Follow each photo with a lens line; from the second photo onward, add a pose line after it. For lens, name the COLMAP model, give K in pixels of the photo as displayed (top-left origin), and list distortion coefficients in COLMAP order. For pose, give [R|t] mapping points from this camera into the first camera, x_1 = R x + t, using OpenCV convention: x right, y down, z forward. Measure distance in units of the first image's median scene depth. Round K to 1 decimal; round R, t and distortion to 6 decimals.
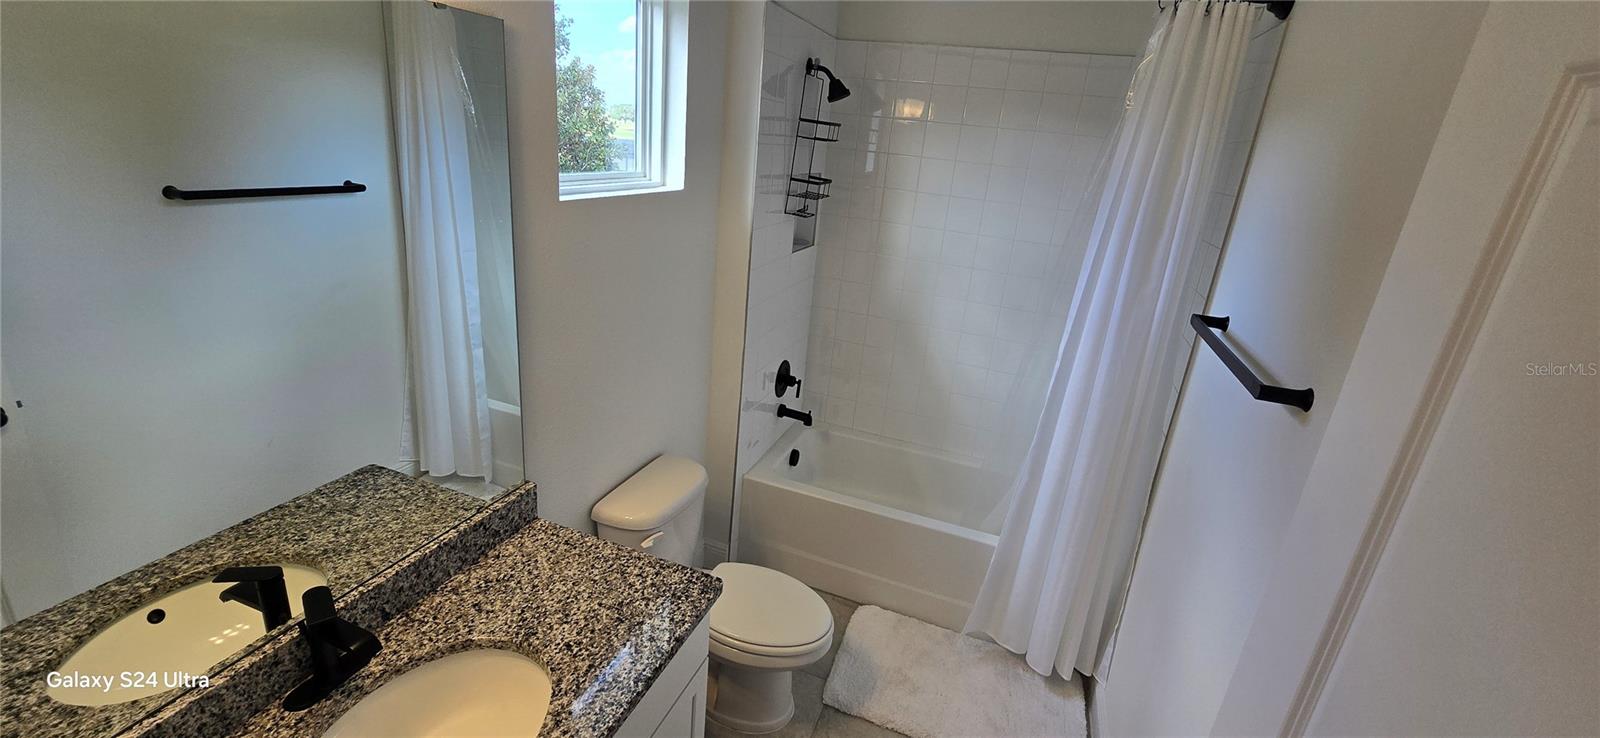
lens RADIAL K [[653.1, 0, 801.5], [0, 653.1, 340.2], [0, 0, 1]] dist [-0.004242, -0.000330]
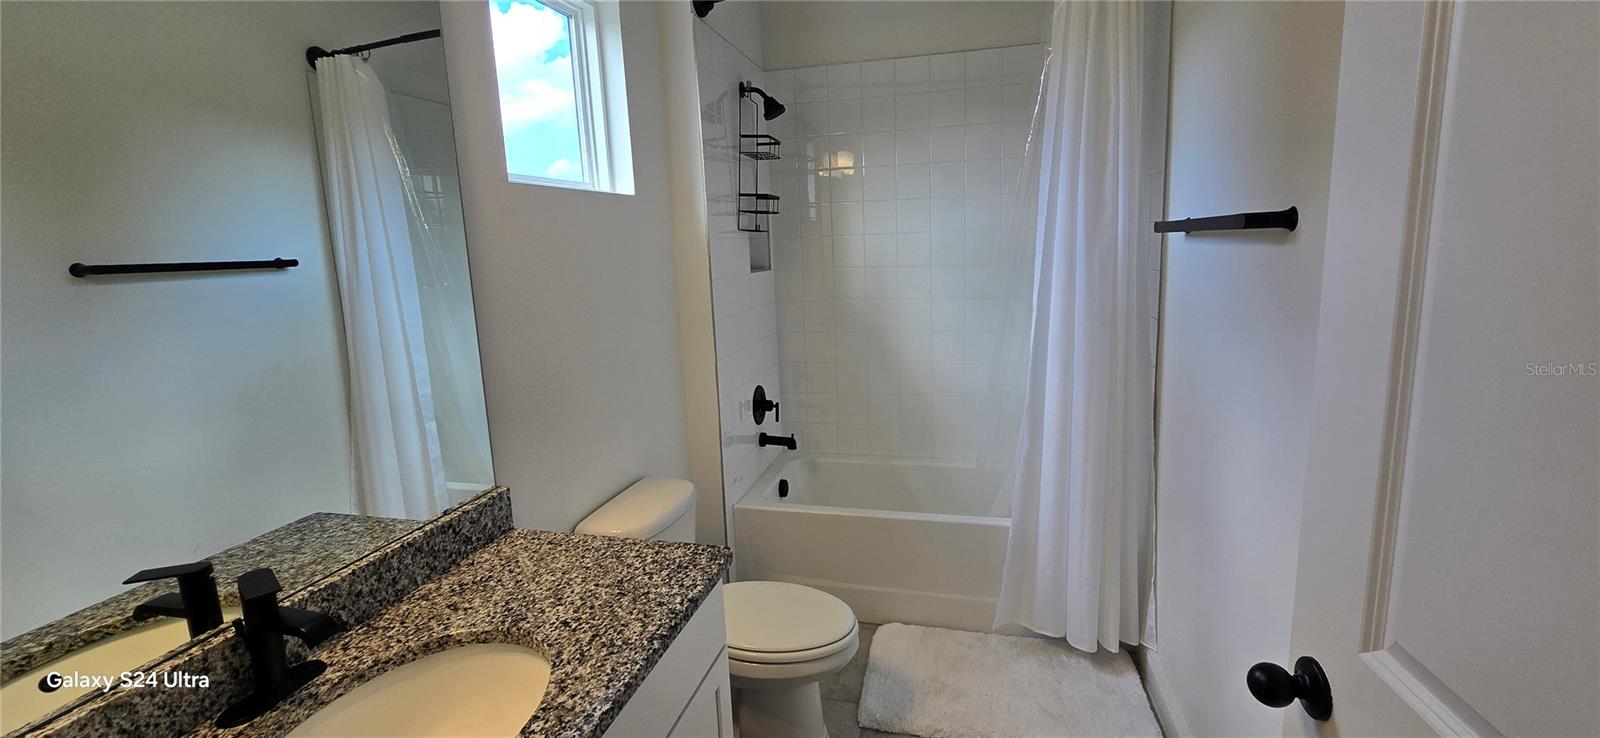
lens RADIAL K [[653.1, 0, 801.3], [0, 653.1, 361.4], [0, 0, 1]] dist [-0.004242, -0.000330]
pose [[0.986471, -0.144539, 0.077359, -0.043115], [0.154886, 0.976345, -0.150867, 0.196956], [-0.053723, 0.160808, 0.985523, 0.052173]]
